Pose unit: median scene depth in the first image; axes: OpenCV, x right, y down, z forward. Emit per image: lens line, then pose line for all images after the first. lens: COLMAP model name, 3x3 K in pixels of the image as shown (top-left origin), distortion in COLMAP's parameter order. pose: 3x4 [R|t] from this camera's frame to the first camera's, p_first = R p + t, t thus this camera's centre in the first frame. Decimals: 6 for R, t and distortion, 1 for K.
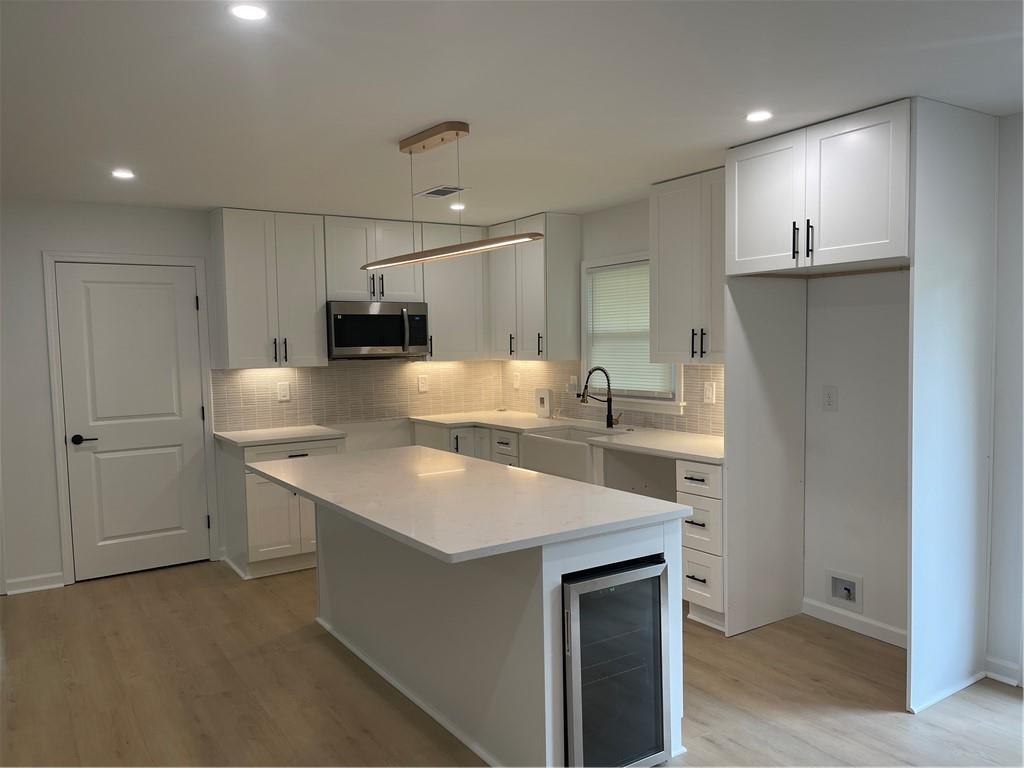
lens RADIAL K [[776.4, 0, 512.0], [0, 776.4, 384.0], [0, 0, 1]] dist [0.050834, -0.003334]
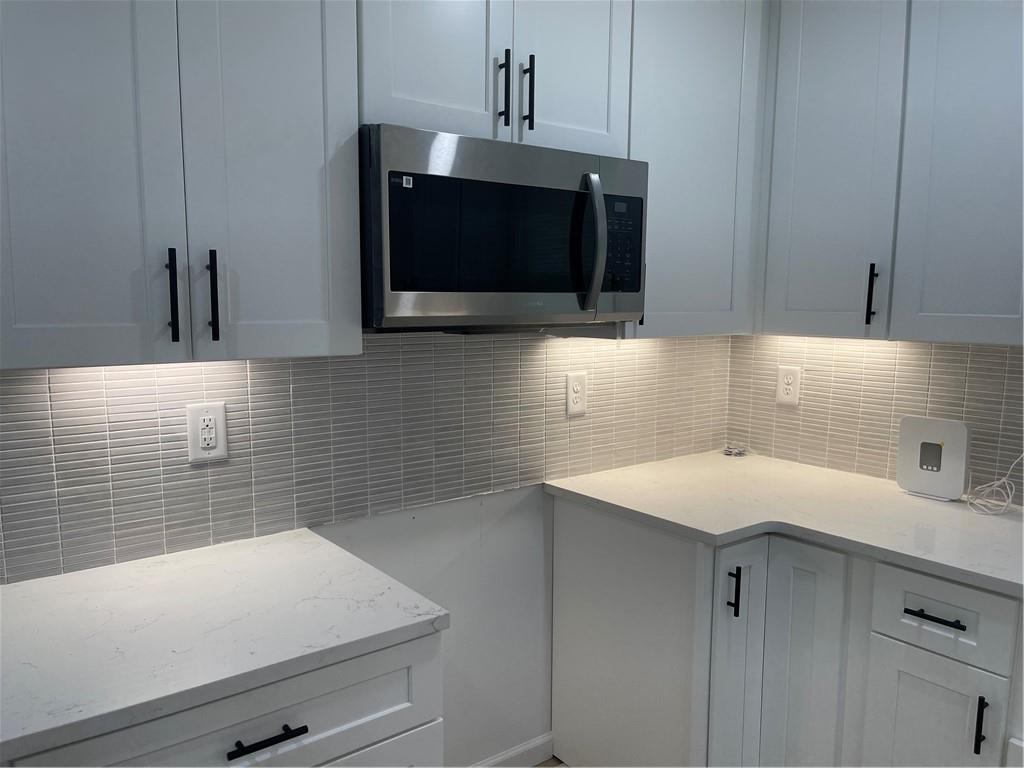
lens RADIAL K [[773.9, 0, 483.4], [0, 773.9, 382.9], [0, 0, 1]] dist [0.005543, -0.000078]
pose [[0.998441, 0.016077, 0.053456, -0.203508], [-0.019130, 0.998185, 0.057105, -0.029609], [-0.052441, -0.058039, 0.996936, 0.701010]]
